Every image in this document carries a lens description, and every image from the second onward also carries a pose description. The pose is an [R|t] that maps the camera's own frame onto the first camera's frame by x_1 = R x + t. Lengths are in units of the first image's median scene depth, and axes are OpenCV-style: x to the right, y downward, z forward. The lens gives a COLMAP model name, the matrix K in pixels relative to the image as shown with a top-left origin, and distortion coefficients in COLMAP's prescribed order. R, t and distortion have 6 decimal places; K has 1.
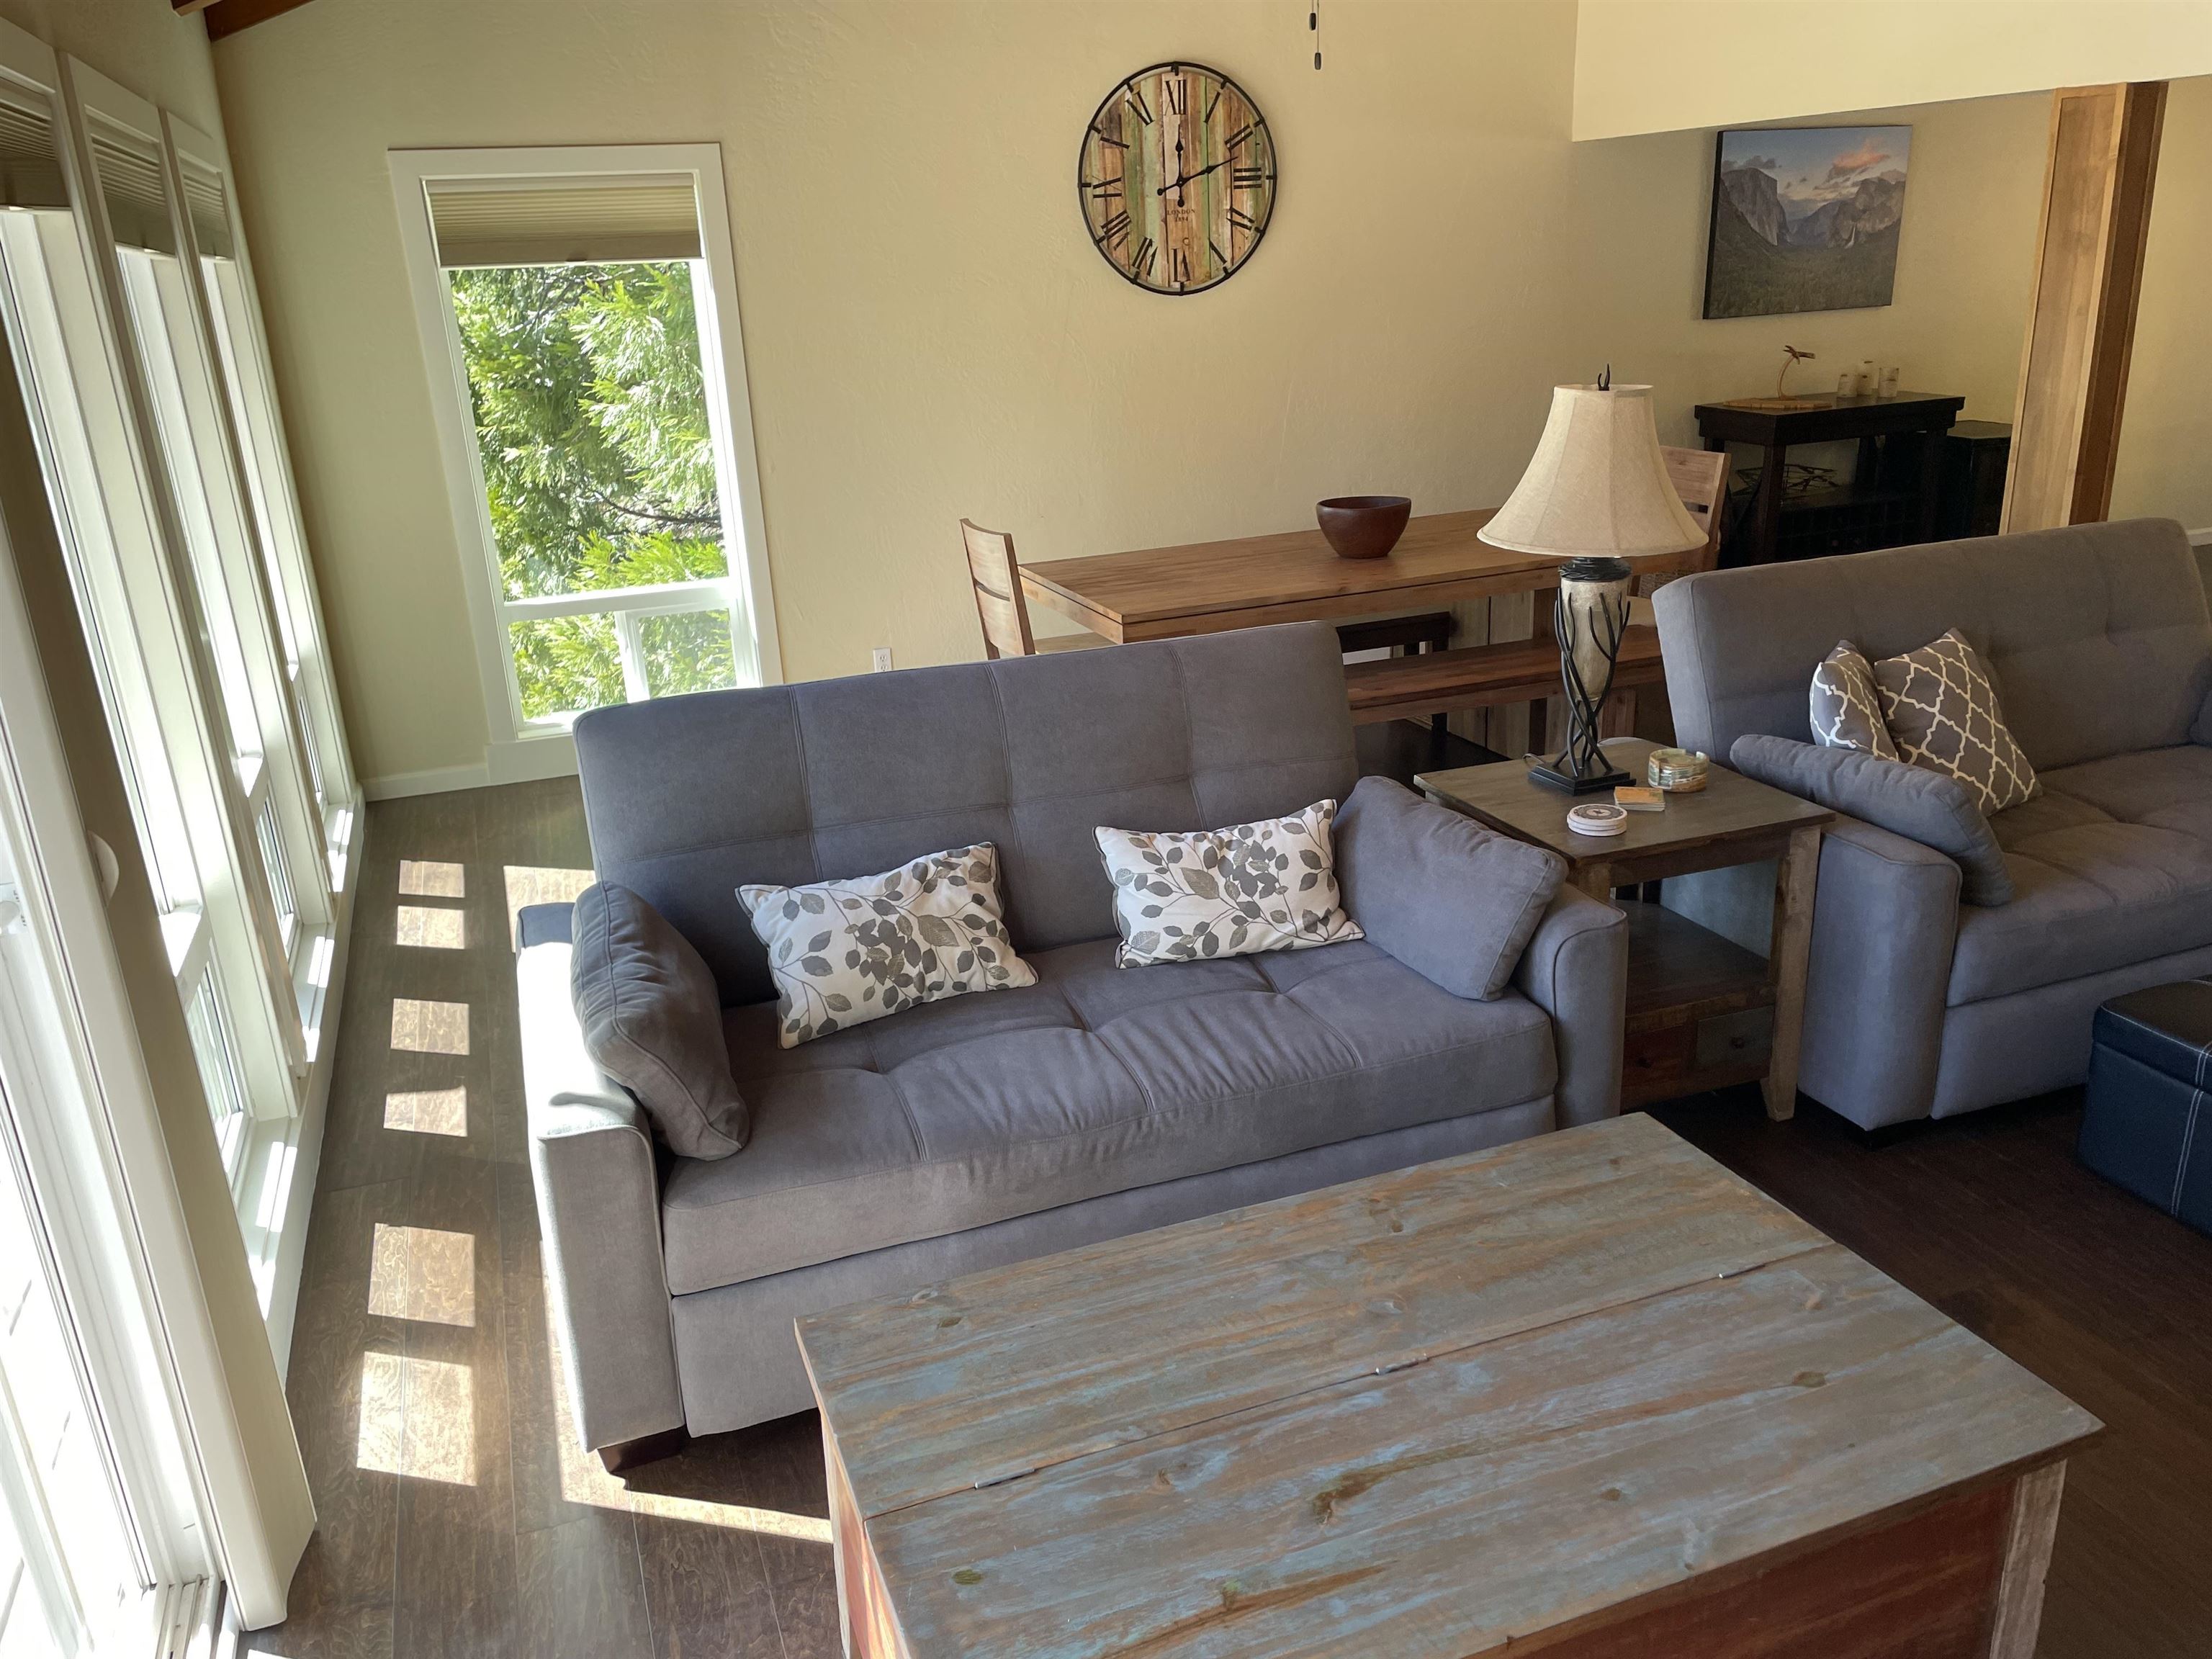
lens RADIAL K [[1667.2, 0, 1100.4], [0, 1667.2, 842.8], [0, 0, 1]] dist [0.037898, -0.056422]
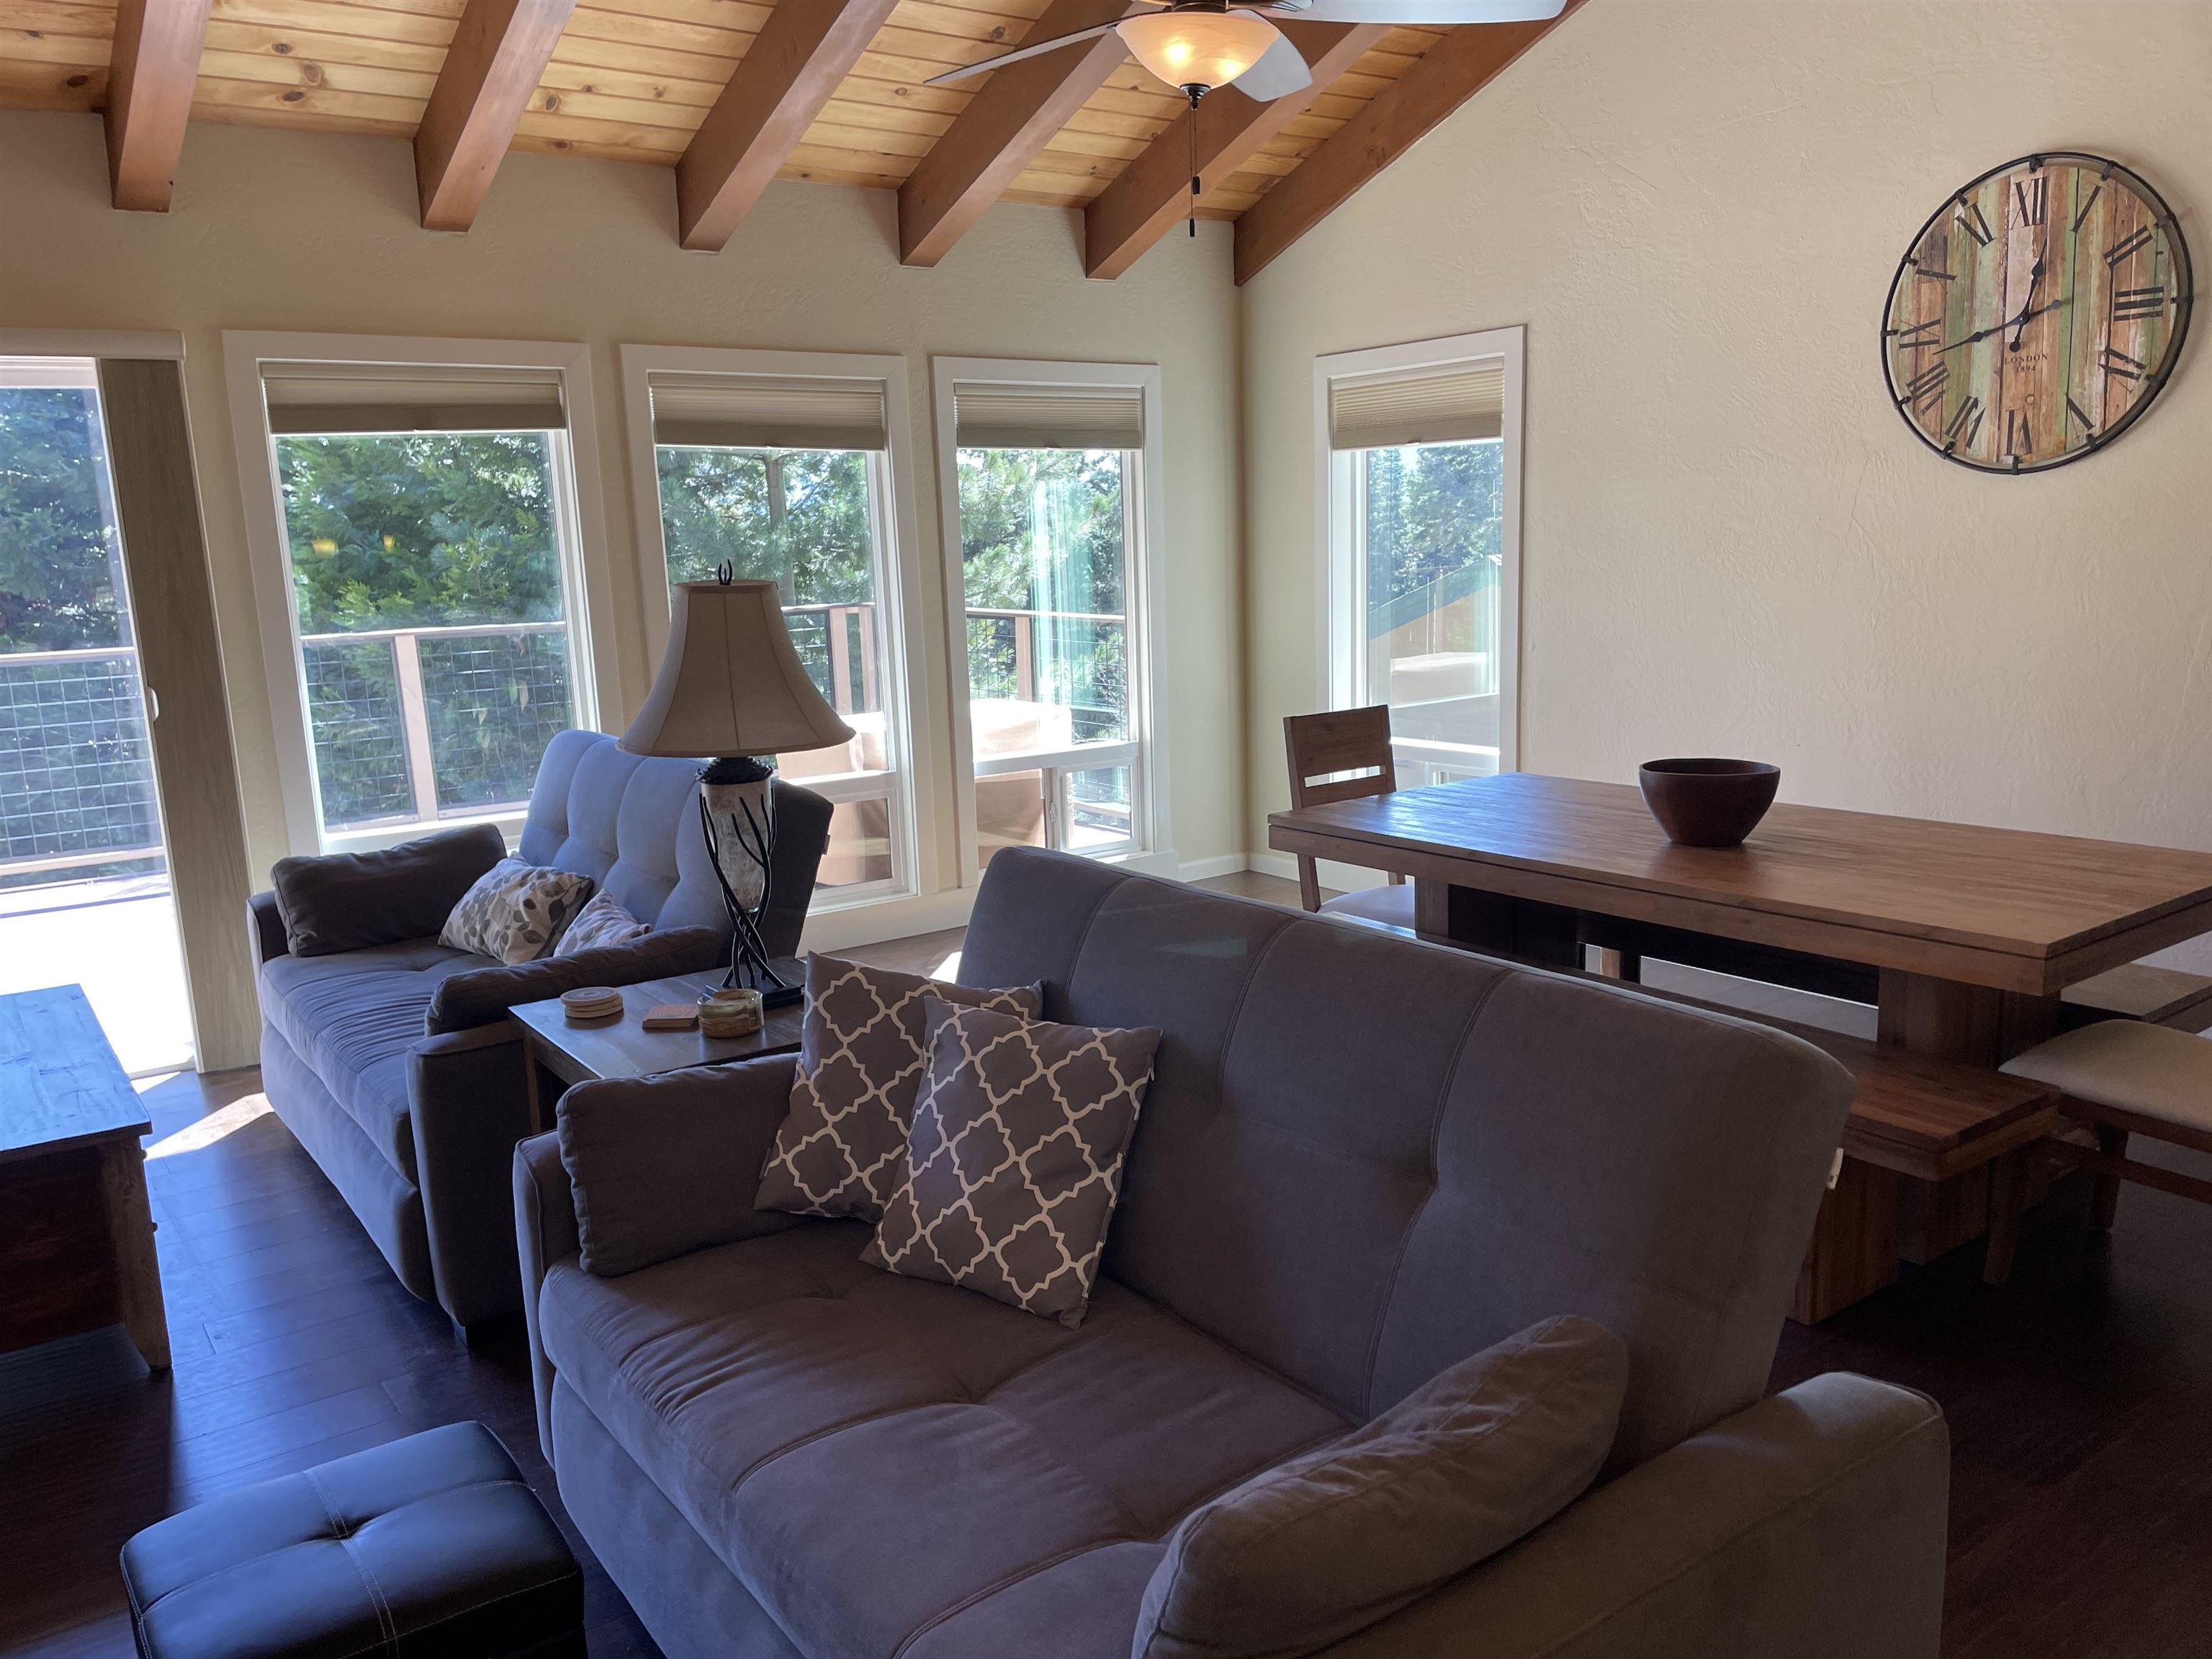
lens RADIAL K [[1667.2, 0, 1096.4], [0, 1667.2, 842.3], [0, 0, 1]] dist [0.037898, -0.056422]
pose [[0.263187, 0.218561, -0.939661, 0.642459], [-0.296380, 0.945216, 0.136841, -0.164188], [0.918091, 0.242482, 0.313546, 0.465620]]
